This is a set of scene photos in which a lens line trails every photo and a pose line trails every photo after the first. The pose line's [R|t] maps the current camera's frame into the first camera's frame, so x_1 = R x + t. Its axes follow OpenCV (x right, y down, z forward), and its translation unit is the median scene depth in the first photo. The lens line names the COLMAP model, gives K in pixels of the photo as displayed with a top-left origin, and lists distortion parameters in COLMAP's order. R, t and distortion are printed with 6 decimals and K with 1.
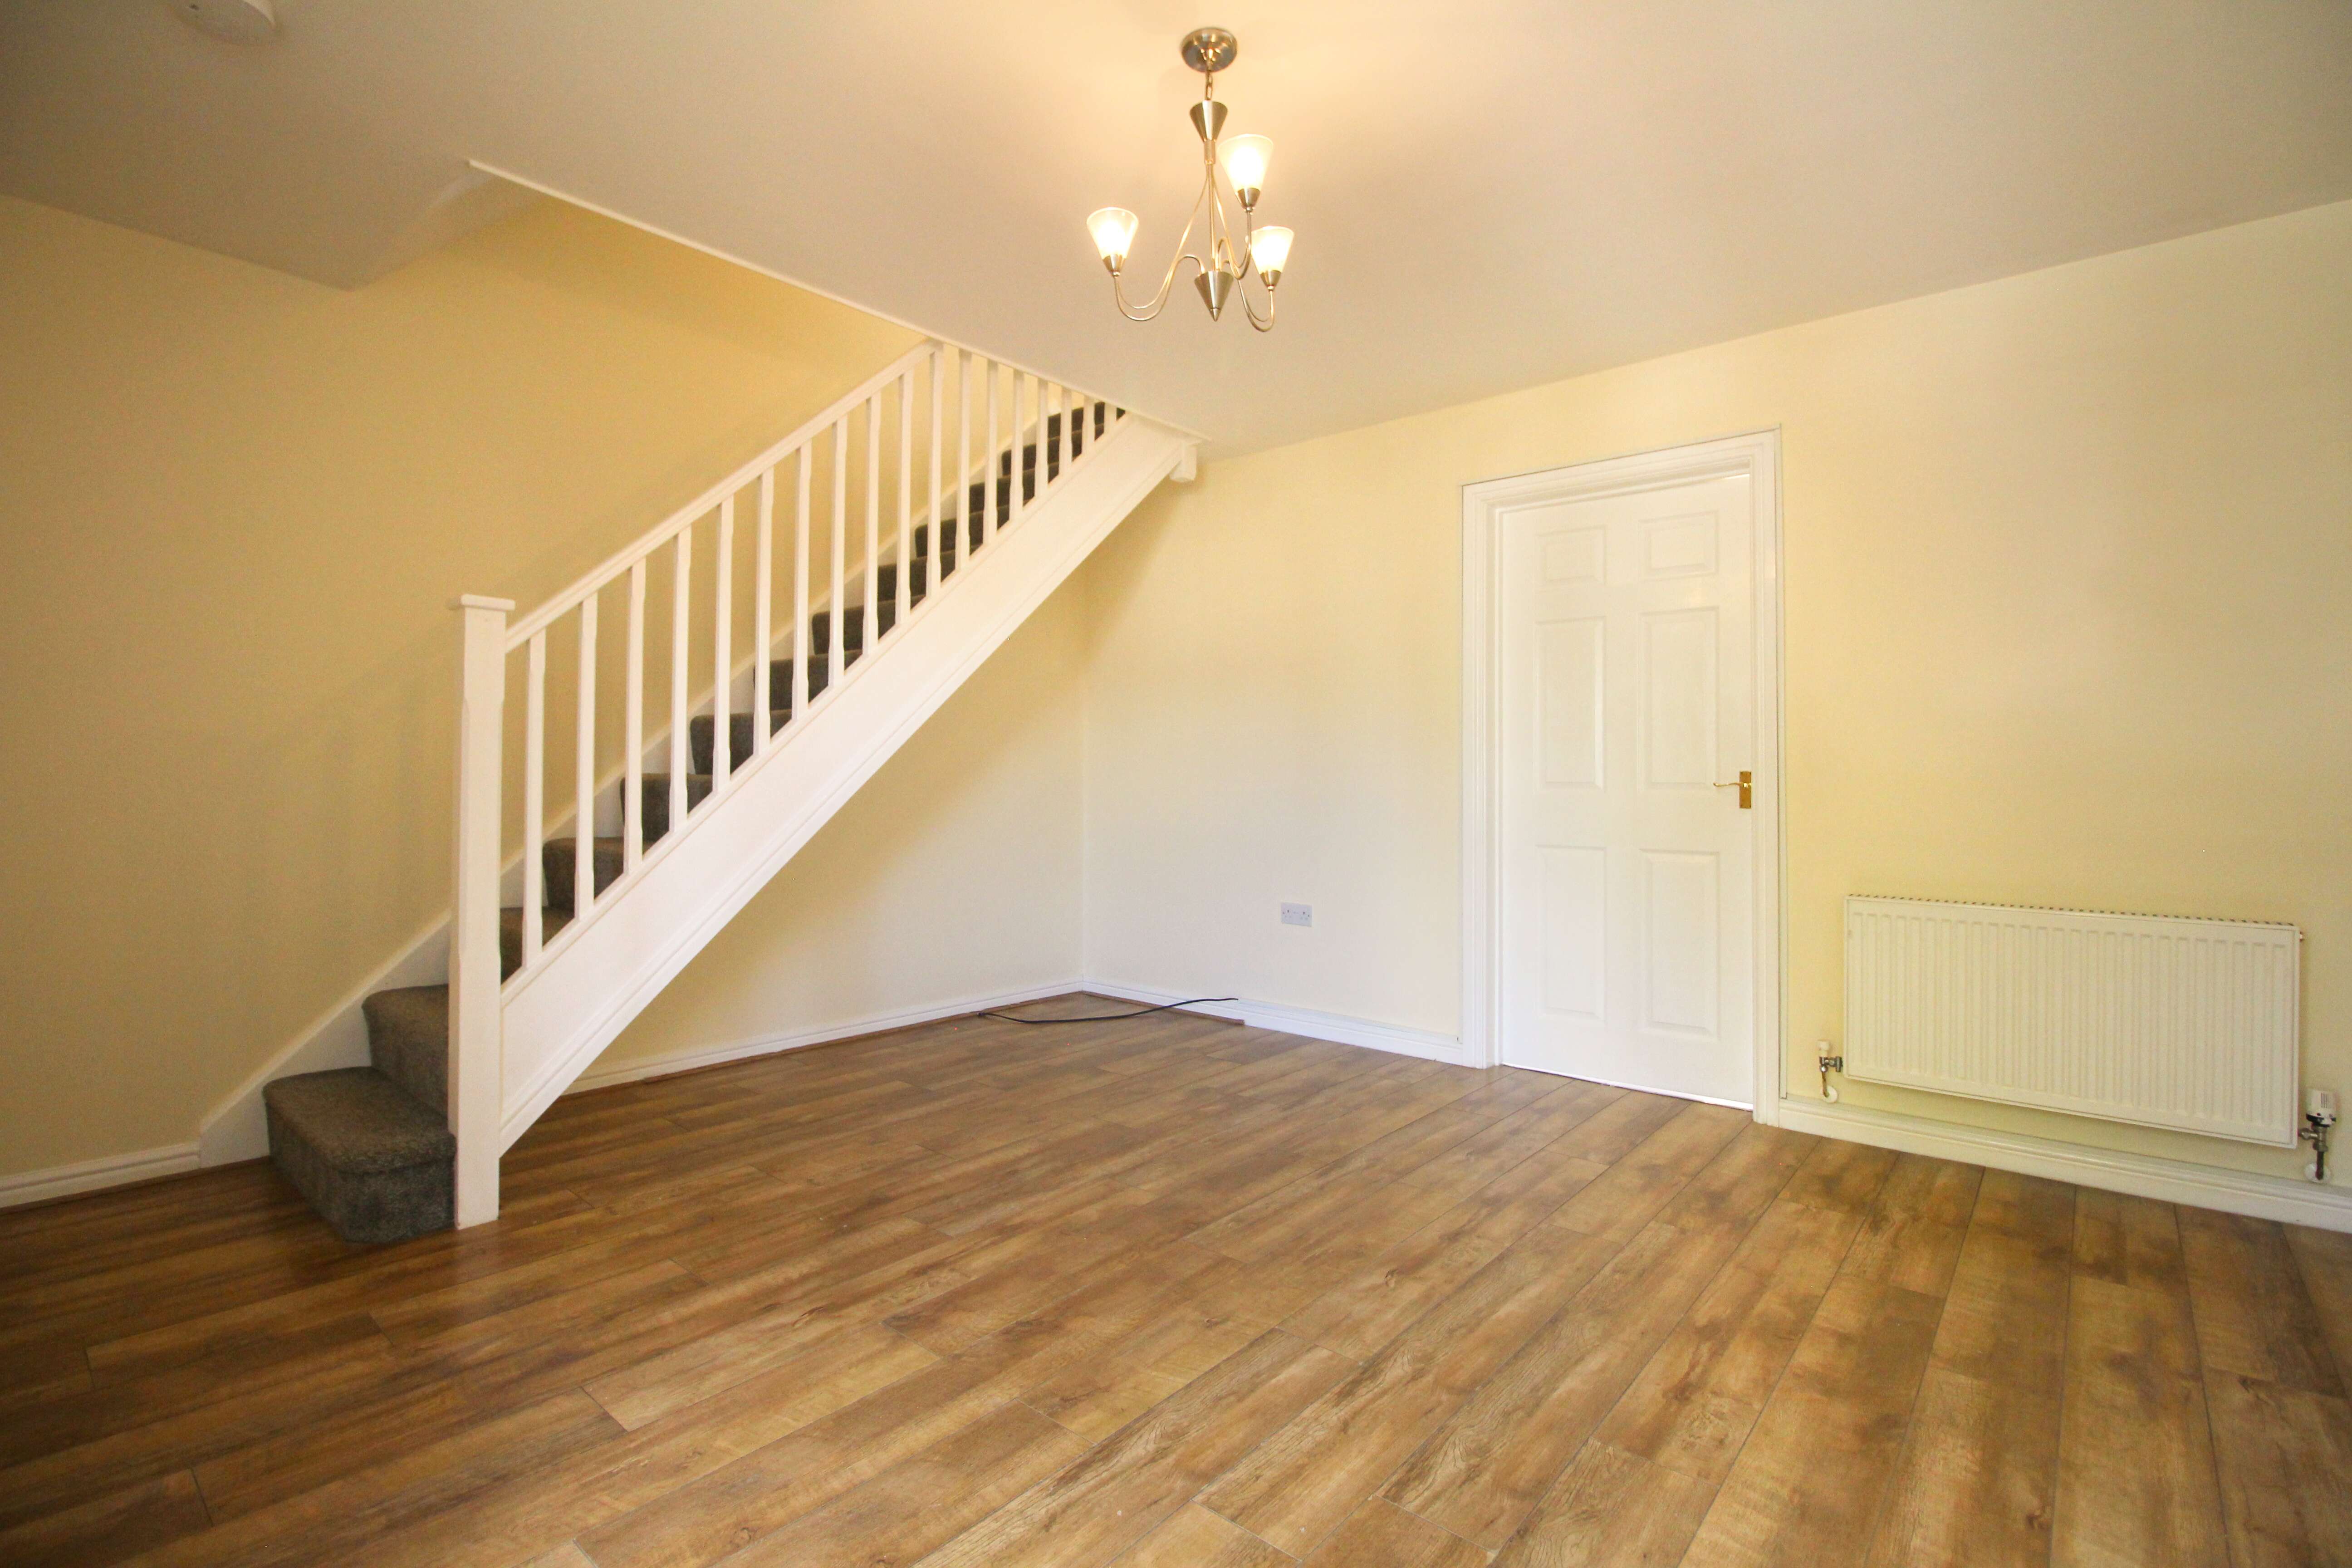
lens RADIAL K [[1072.6, 0, 1176.8], [0, 1072.6, 758.4], [0, 0, 1]] dist [-0.001415, -0.013882]
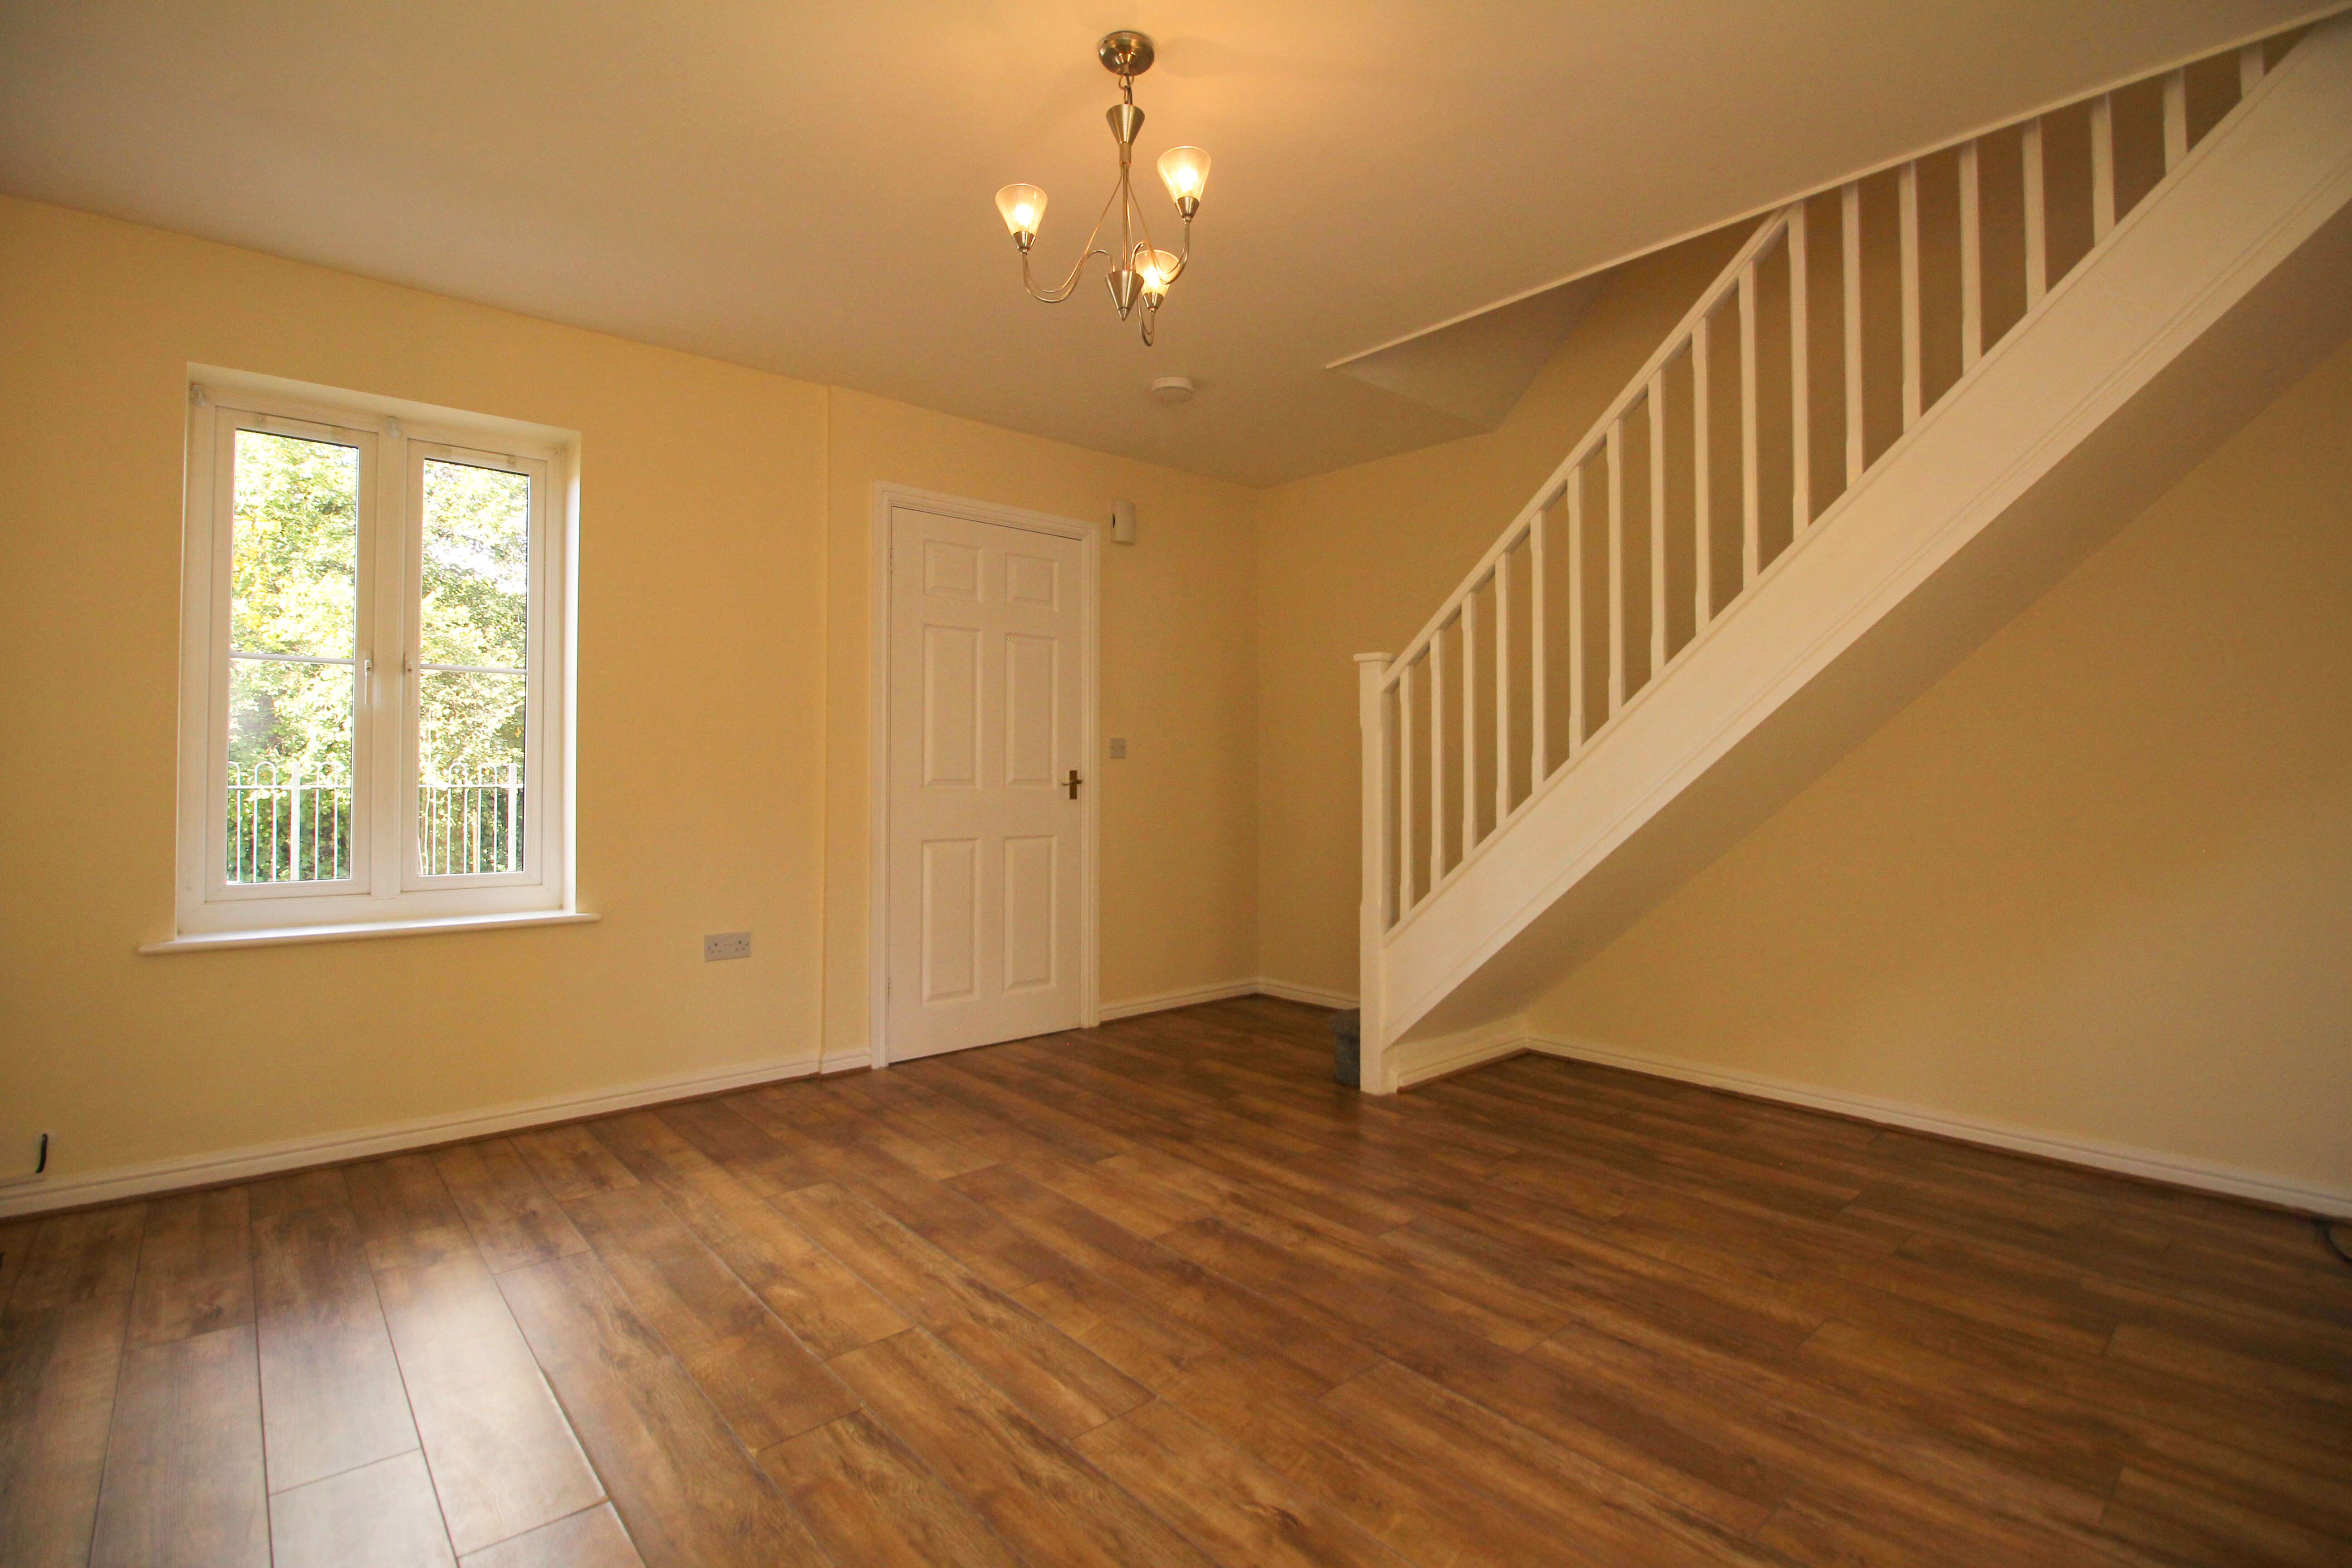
lens RADIAL K [[1072.6, 0, 1176.8], [0, 1072.6, 758.4], [0, 0, 1]] dist [-0.001415, -0.013882]
pose [[-0.131760, -0.017684, -0.991124, 0.918909], [0.010085, 0.999765, -0.019179, 0.015930], [0.991230, -0.012522, -0.131551, 1.065825]]
